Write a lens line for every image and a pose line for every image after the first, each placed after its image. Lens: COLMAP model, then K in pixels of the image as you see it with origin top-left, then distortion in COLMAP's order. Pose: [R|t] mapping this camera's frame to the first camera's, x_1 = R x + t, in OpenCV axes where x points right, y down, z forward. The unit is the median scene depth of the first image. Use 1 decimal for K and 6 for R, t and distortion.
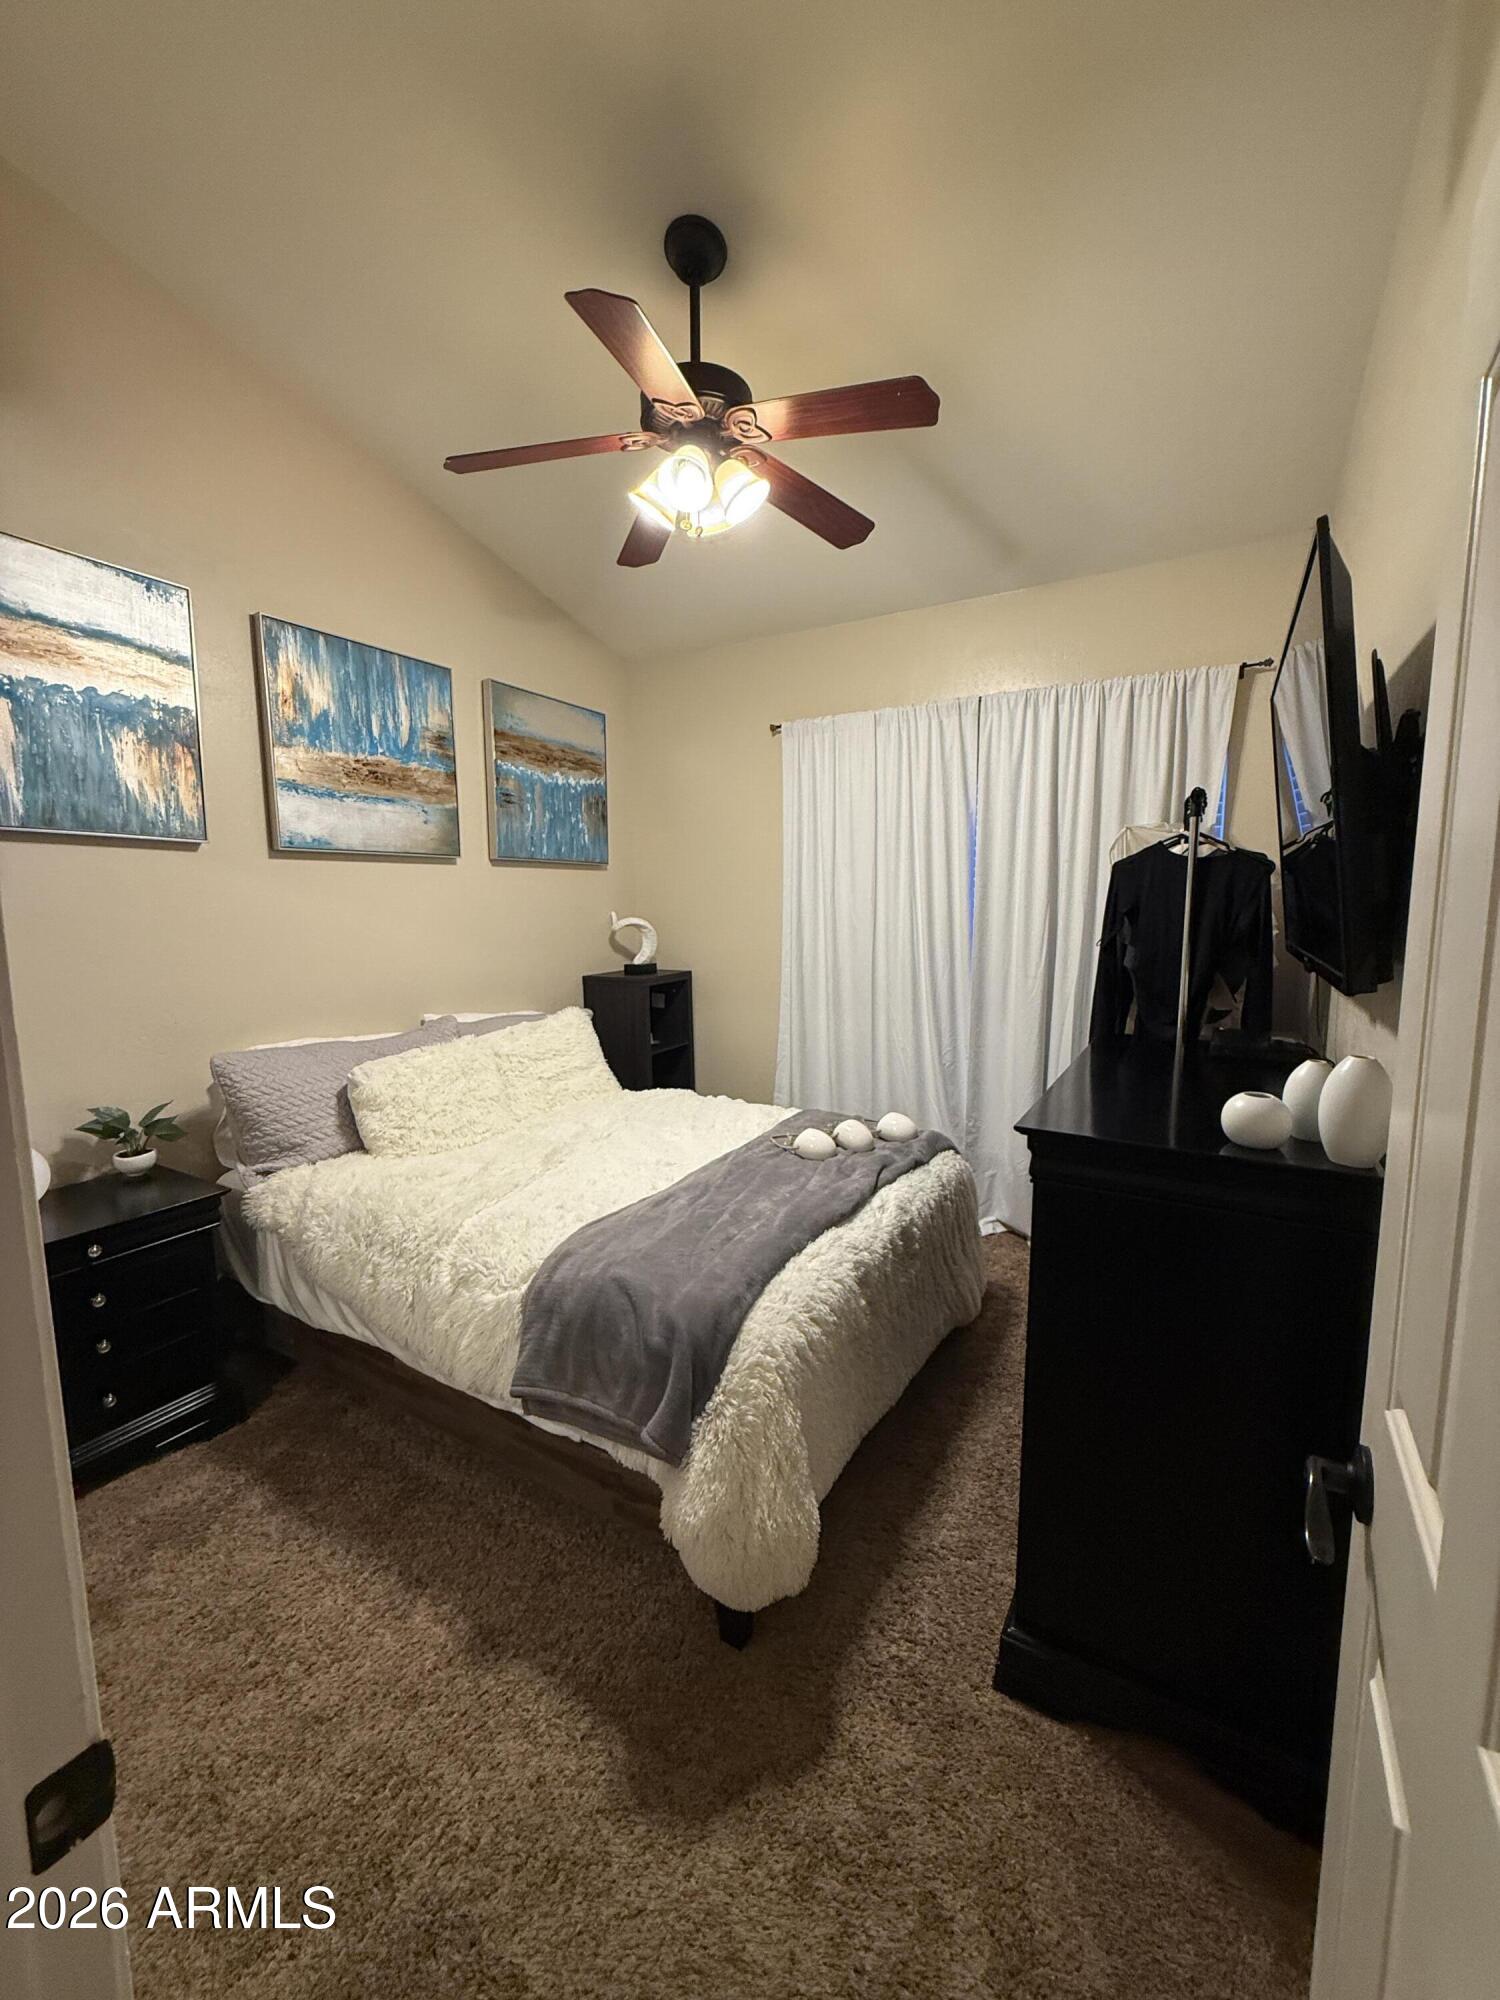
lens RADIAL K [[795.6, 0, 745.2], [0, 795.6, 997.5], [0, 0, 1]] dist [0.001736, 0.000012]
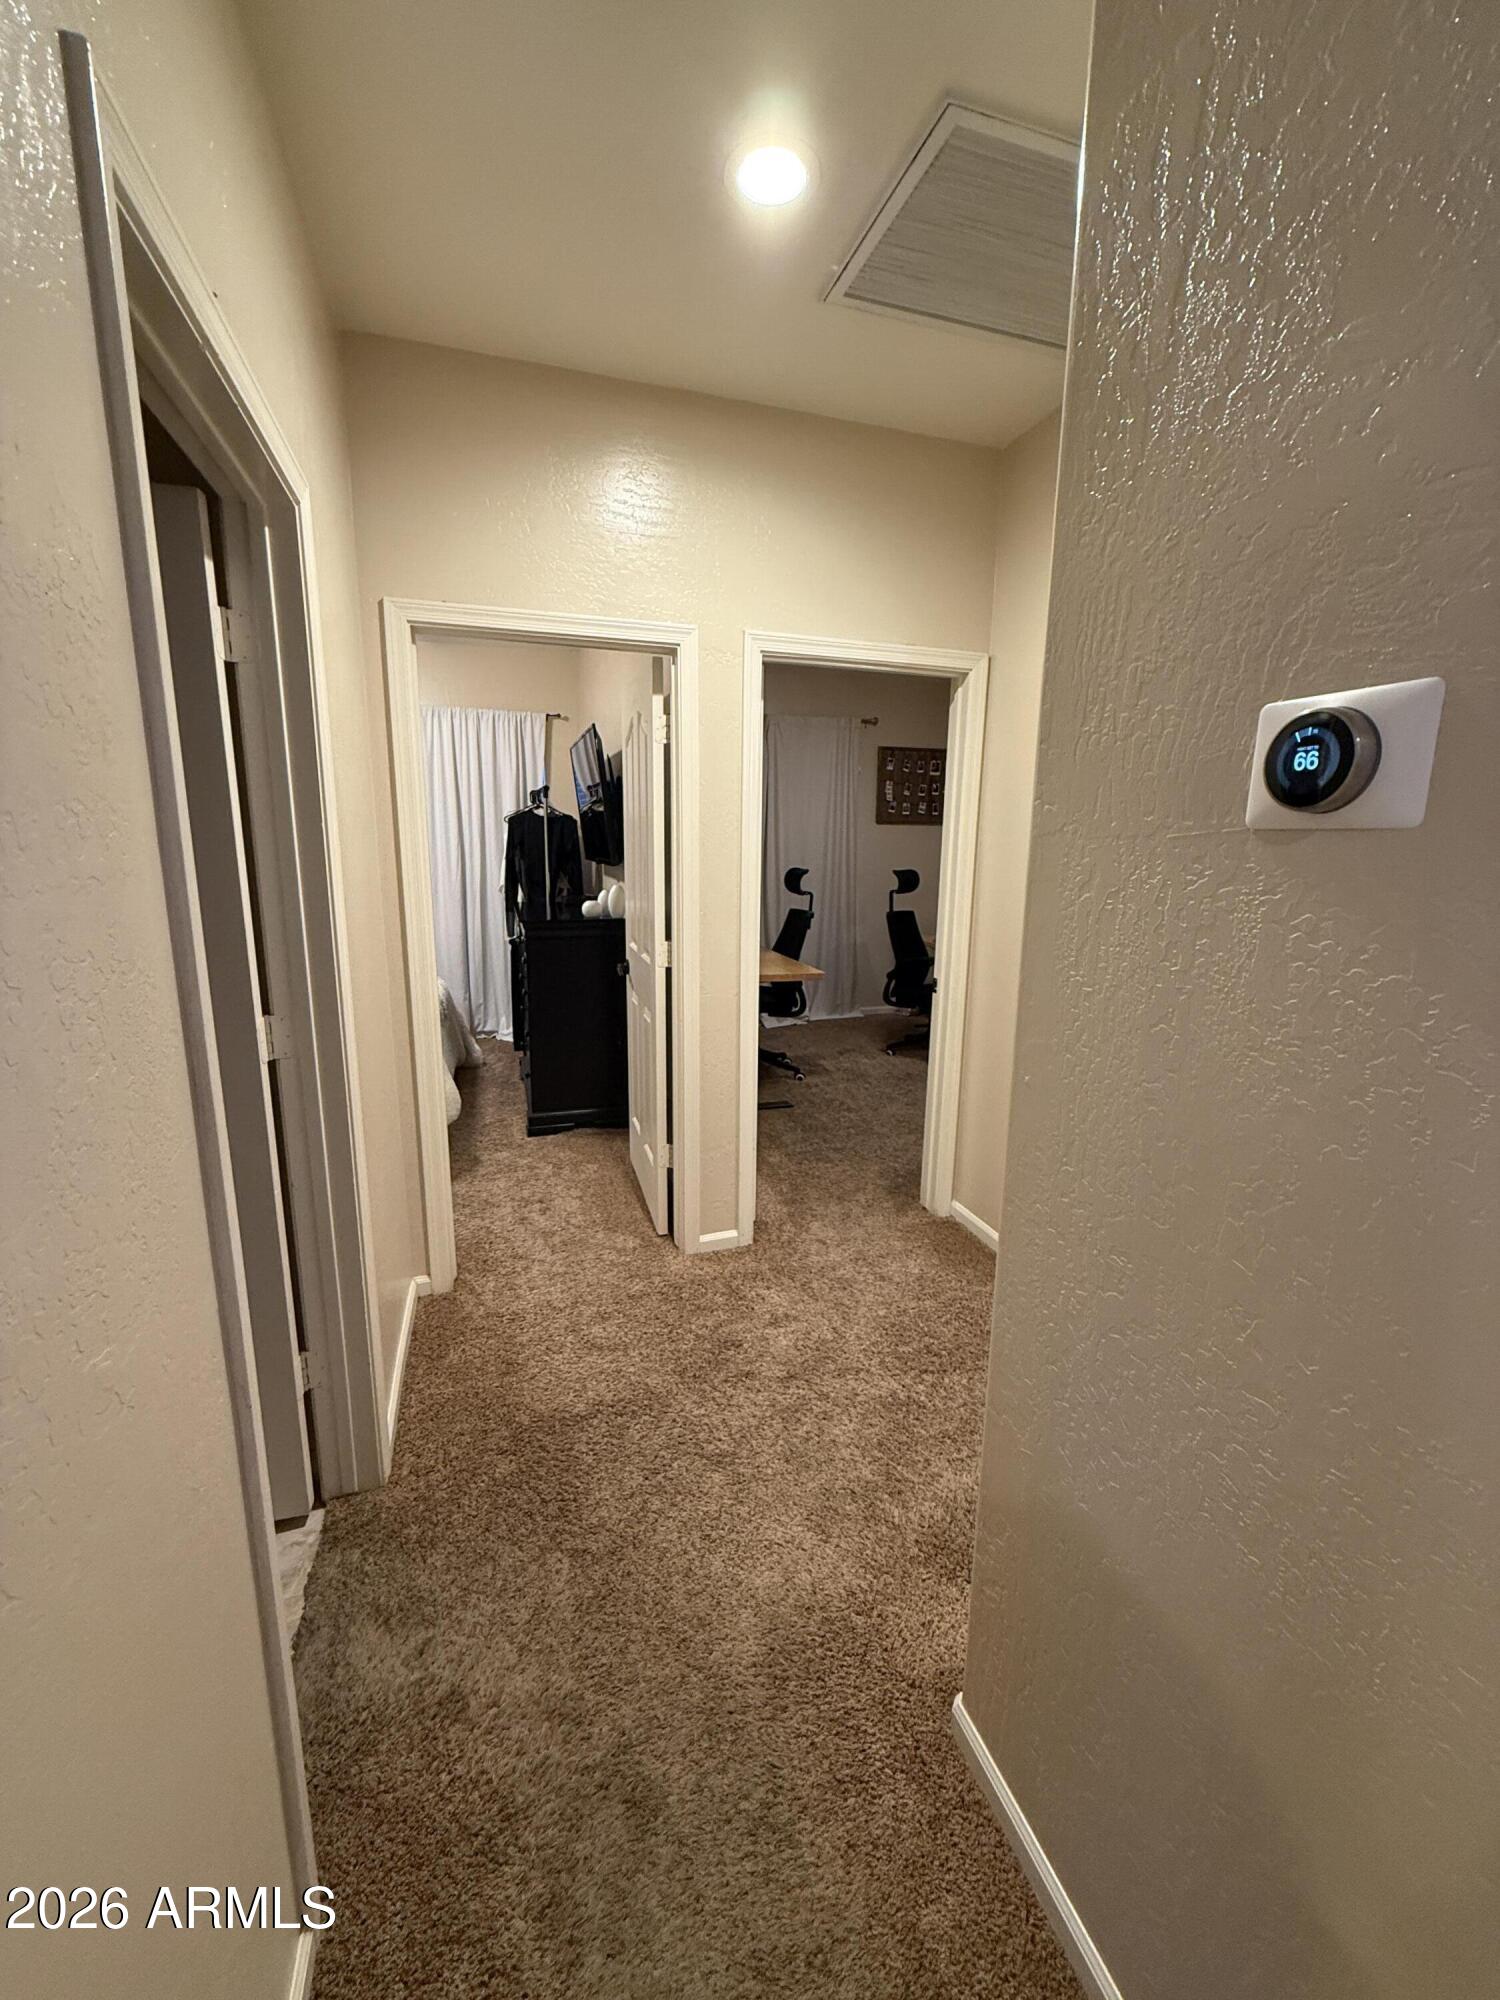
lens RADIAL K [[795.6, 0, 745.2], [0, 795.6, 997.5], [0, 0, 1]] dist [0.001736, 0.000012]
pose [[0.665541, -0.134319, 0.734176, -1.088261], [0.071058, 0.990608, 0.116819, 0.146785], [-0.742971, -0.025579, 0.668834, -1.296733]]
